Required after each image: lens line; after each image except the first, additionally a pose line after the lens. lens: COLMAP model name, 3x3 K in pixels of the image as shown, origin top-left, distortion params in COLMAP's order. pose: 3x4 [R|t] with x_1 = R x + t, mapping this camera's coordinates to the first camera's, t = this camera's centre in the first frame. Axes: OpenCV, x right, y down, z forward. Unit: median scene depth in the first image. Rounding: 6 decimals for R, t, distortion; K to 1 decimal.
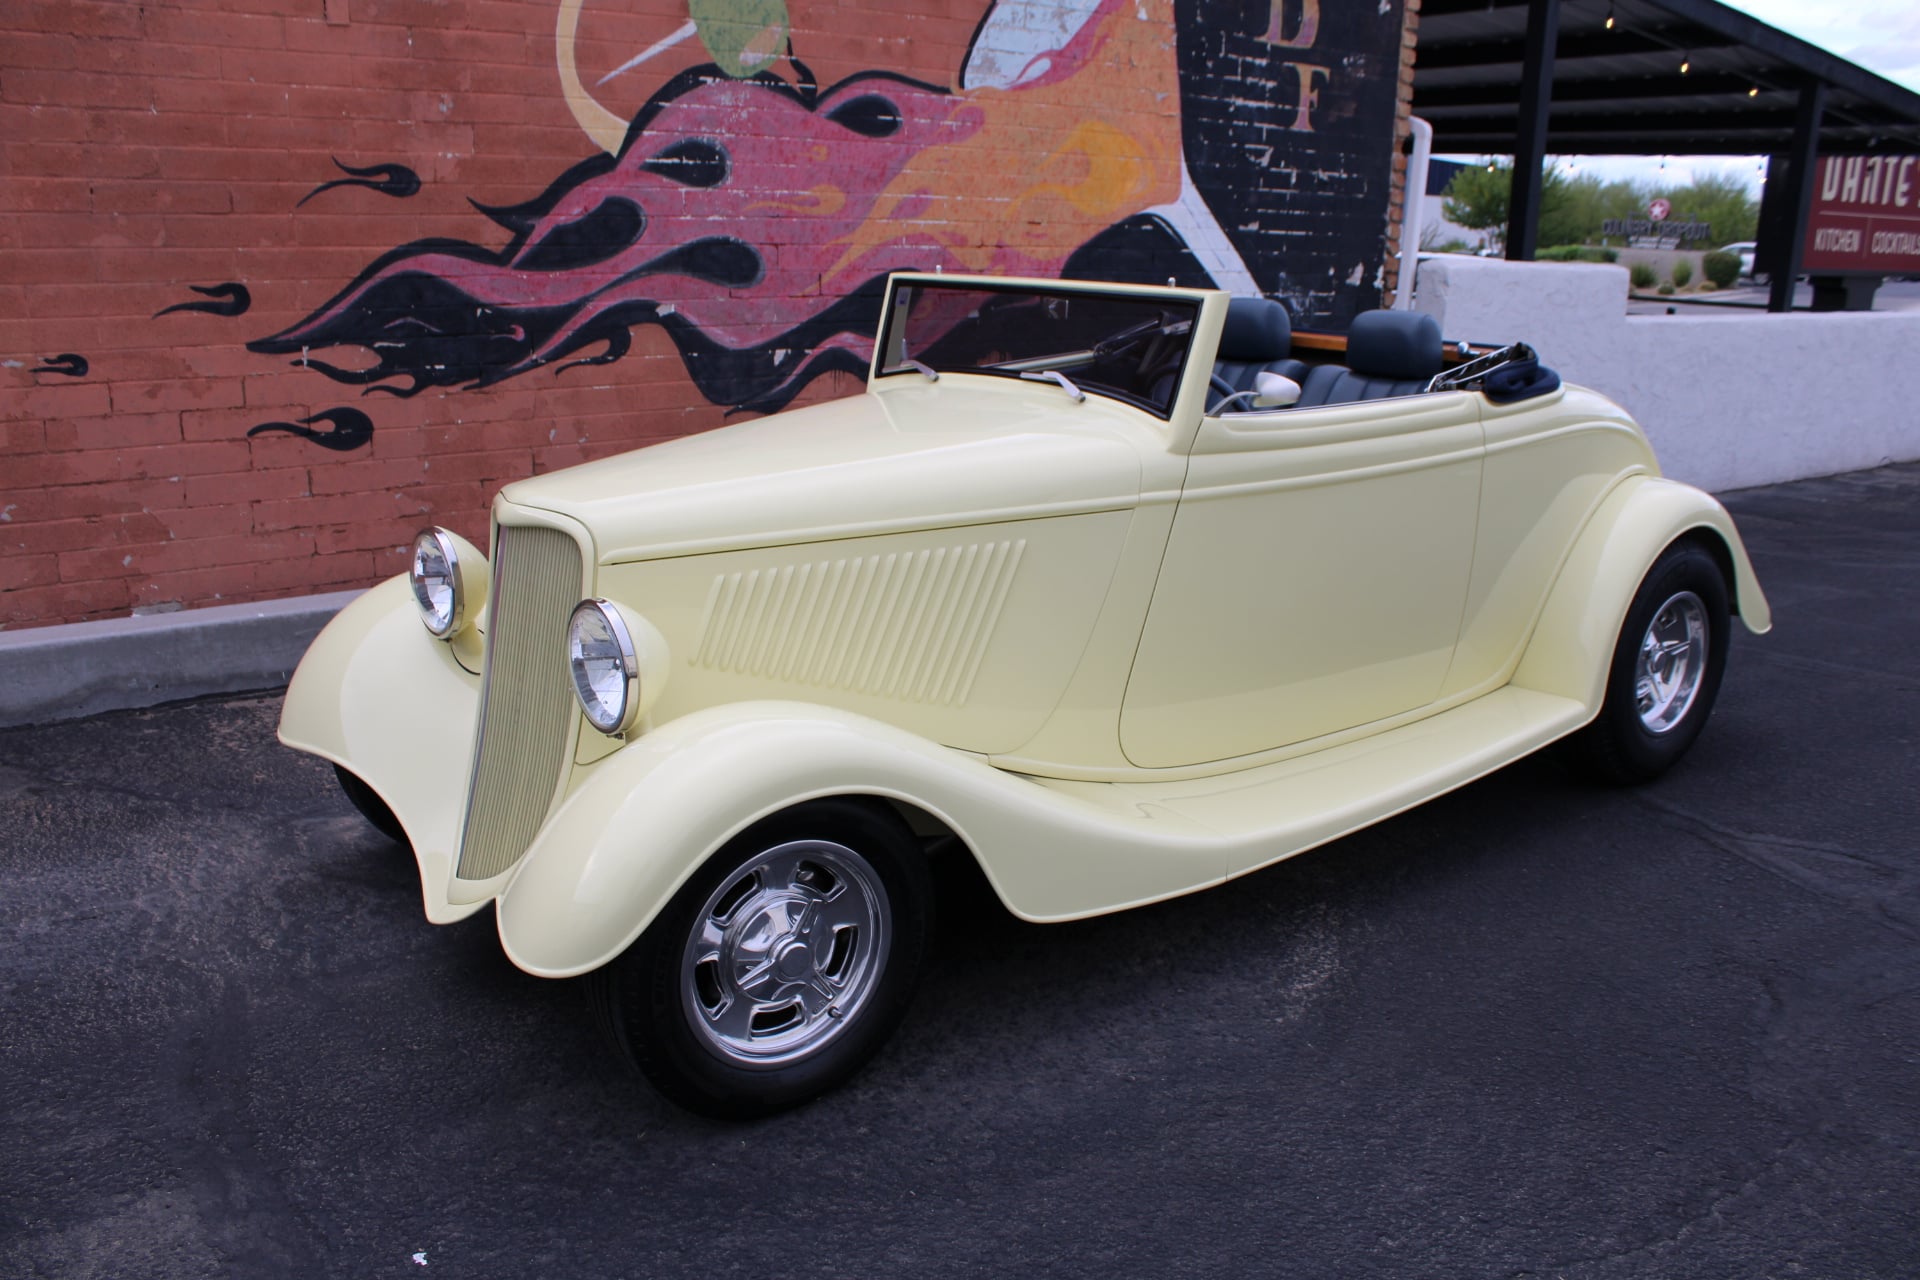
lens RADIAL K [[1590.7, 0, 946.9], [0, 1590.7, 663.0], [0, 0, 1]] dist [-0.156460, 0.134365]
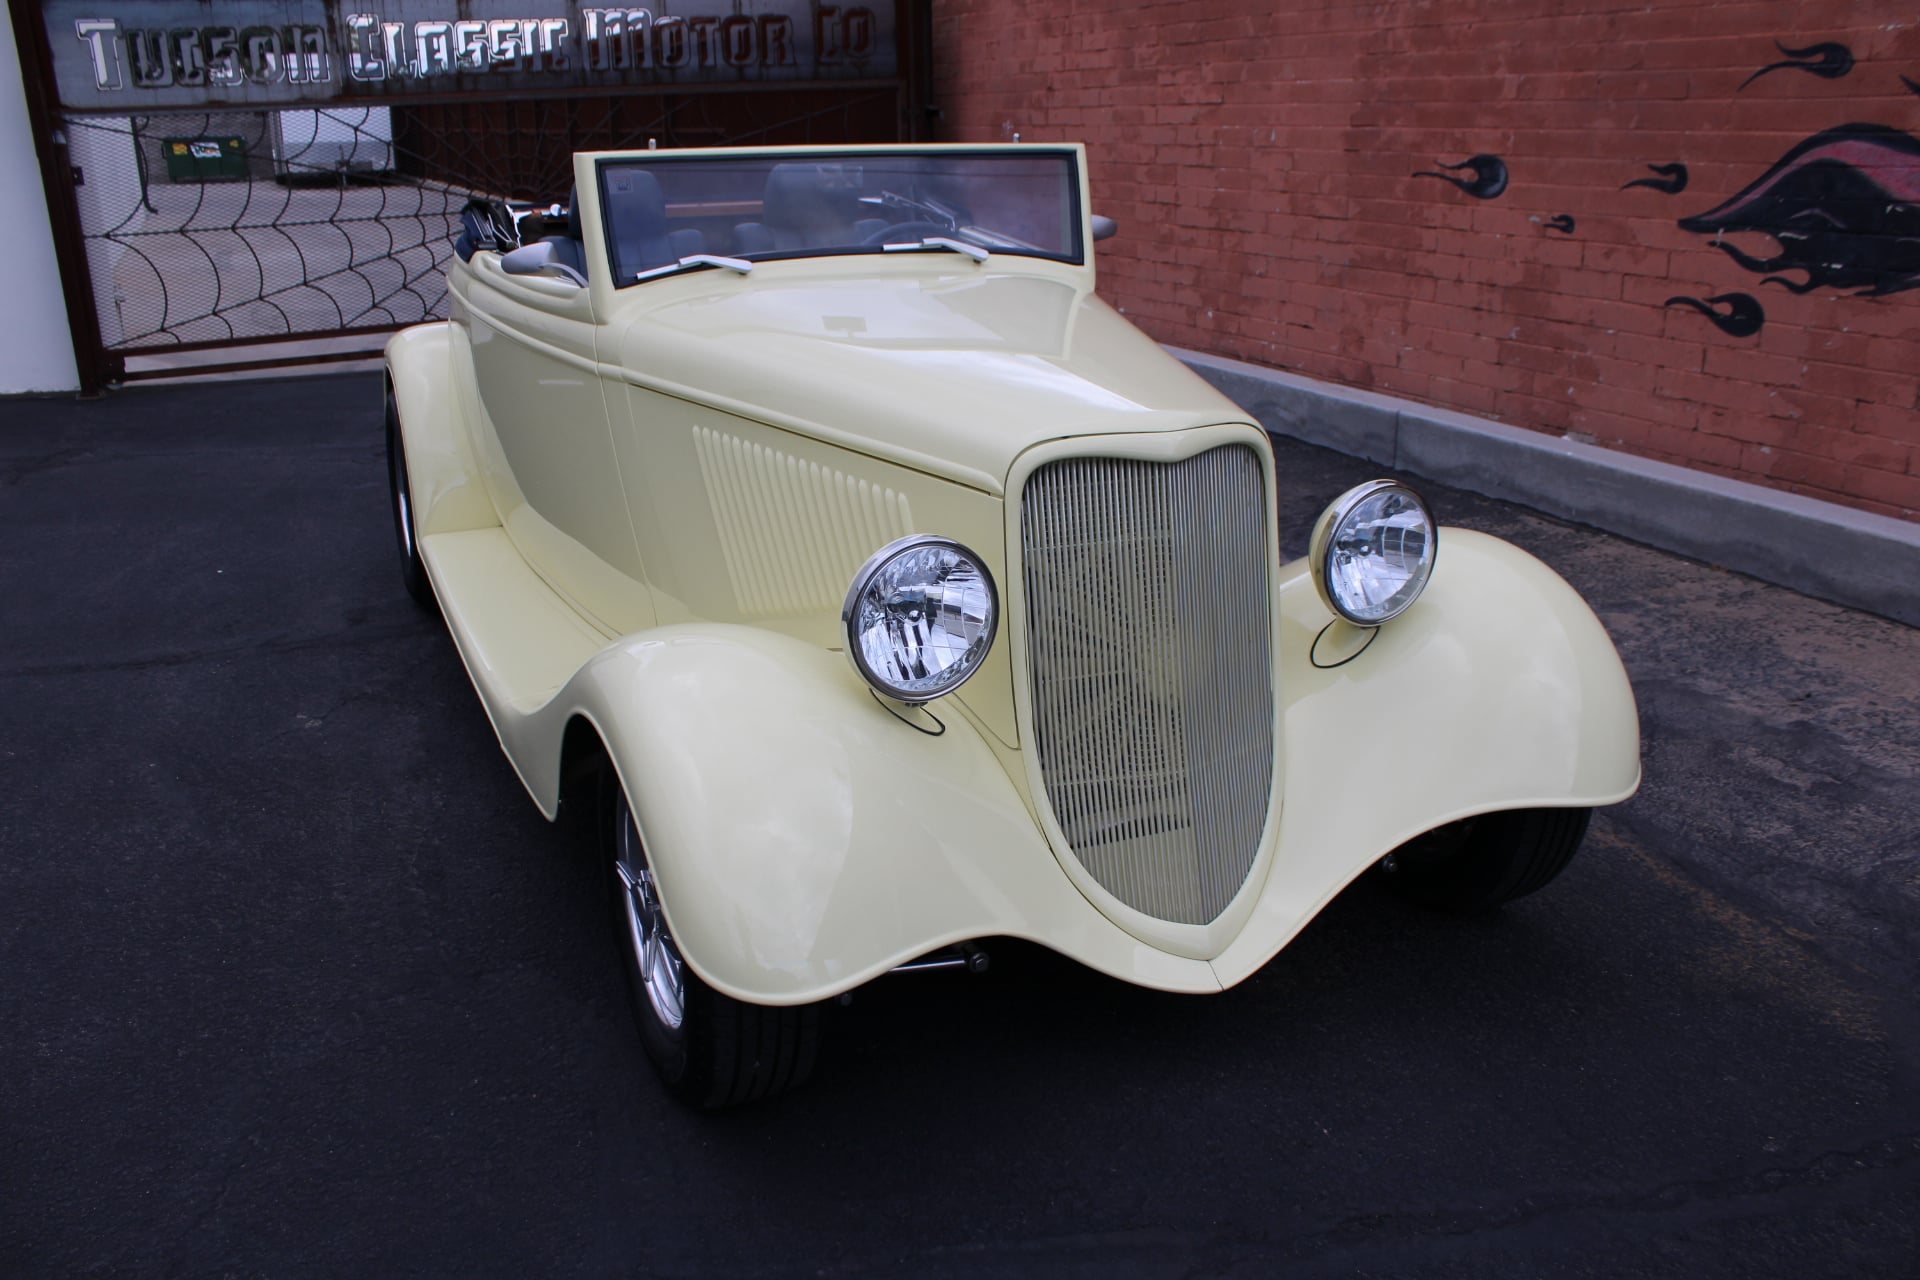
lens RADIAL K [[1590.7, 0, 941.7], [0, 1590.7, 646.5], [0, 0, 1]] dist [-0.156460, 0.134365]
pose [[-0.229903, 0.288659, -0.929419, 0.675176], [-0.252332, 0.904662, 0.343388, -0.156995], [0.939932, 0.313468, -0.135147, 0.671951]]
